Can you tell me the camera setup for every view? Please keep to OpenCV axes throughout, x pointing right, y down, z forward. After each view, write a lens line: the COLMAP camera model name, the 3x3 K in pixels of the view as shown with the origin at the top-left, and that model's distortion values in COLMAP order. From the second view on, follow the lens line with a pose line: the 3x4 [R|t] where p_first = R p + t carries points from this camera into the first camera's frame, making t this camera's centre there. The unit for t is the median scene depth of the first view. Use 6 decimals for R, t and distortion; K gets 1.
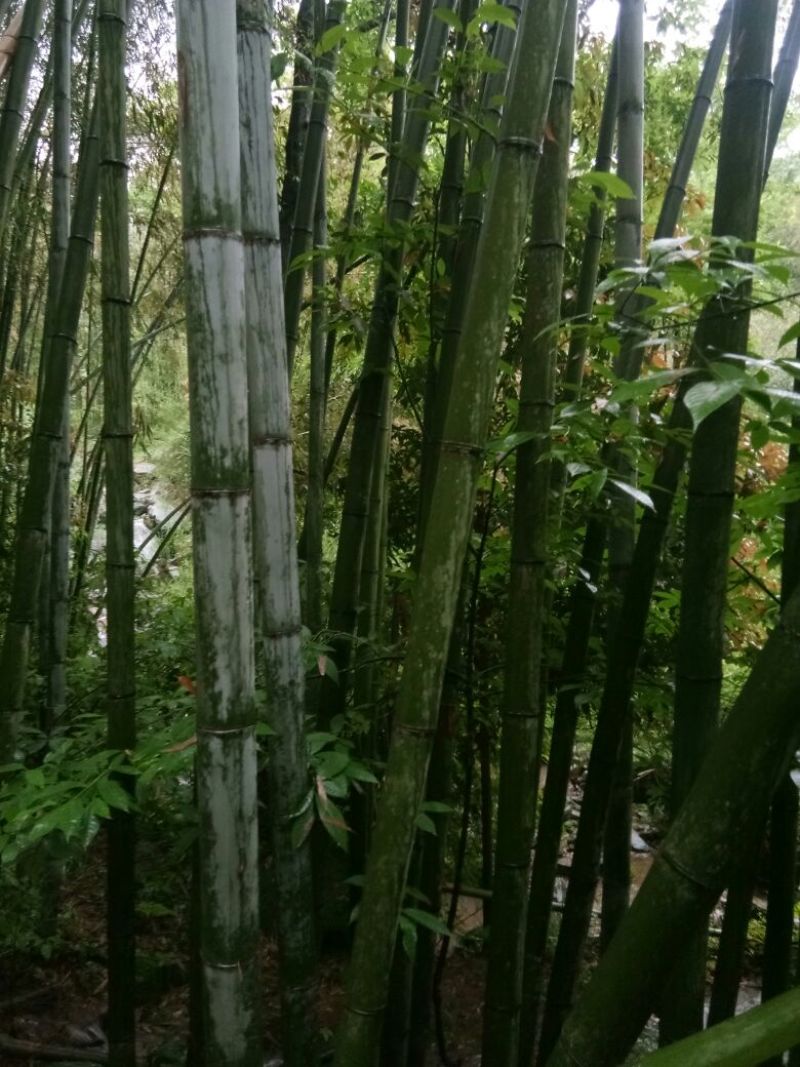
lens RADIAL K [[816.7, 0, 390.4], [0, 816.7, 534.5], [0, 0, 1]] dist [0.089318, -0.123257]
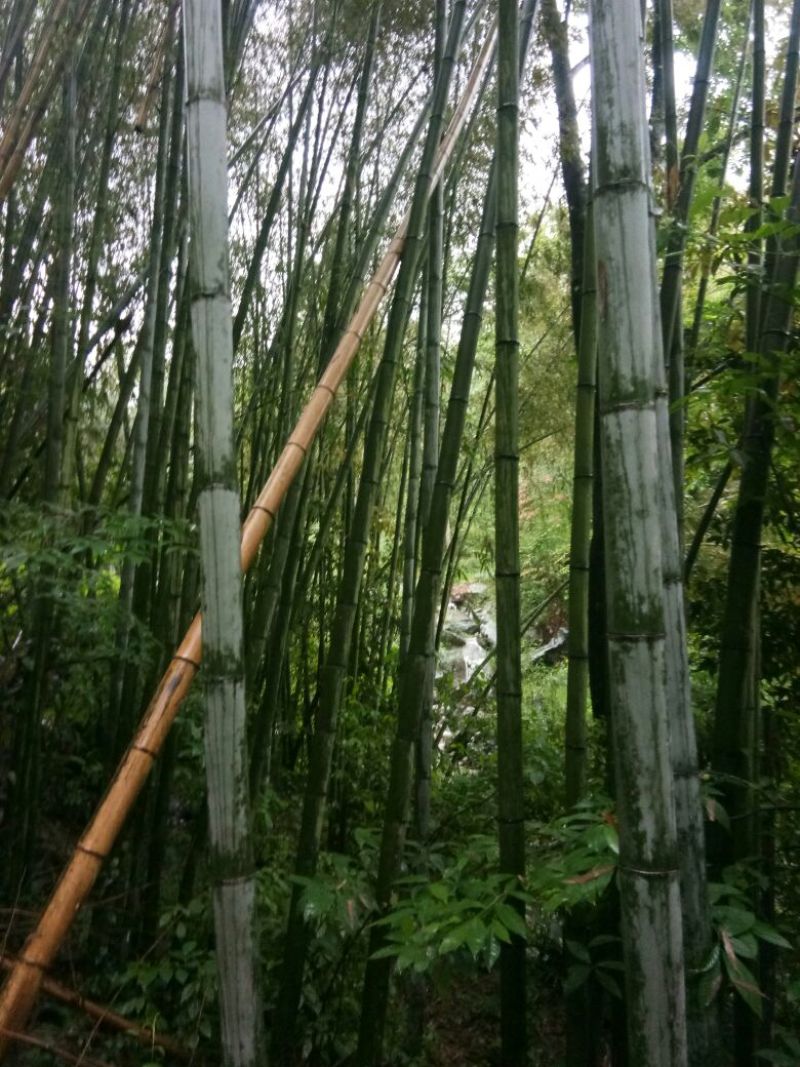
lens RADIAL K [[816.7, 0, 390.4], [0, 816.7, 534.5], [0, 0, 1]] dist [0.089318, -0.123257]
pose [[0.923197, -0.035312, -0.382702, -0.062923], [-0.020429, 0.989853, -0.140616, -0.017922], [0.383784, 0.137634, 0.913108, -0.087645]]
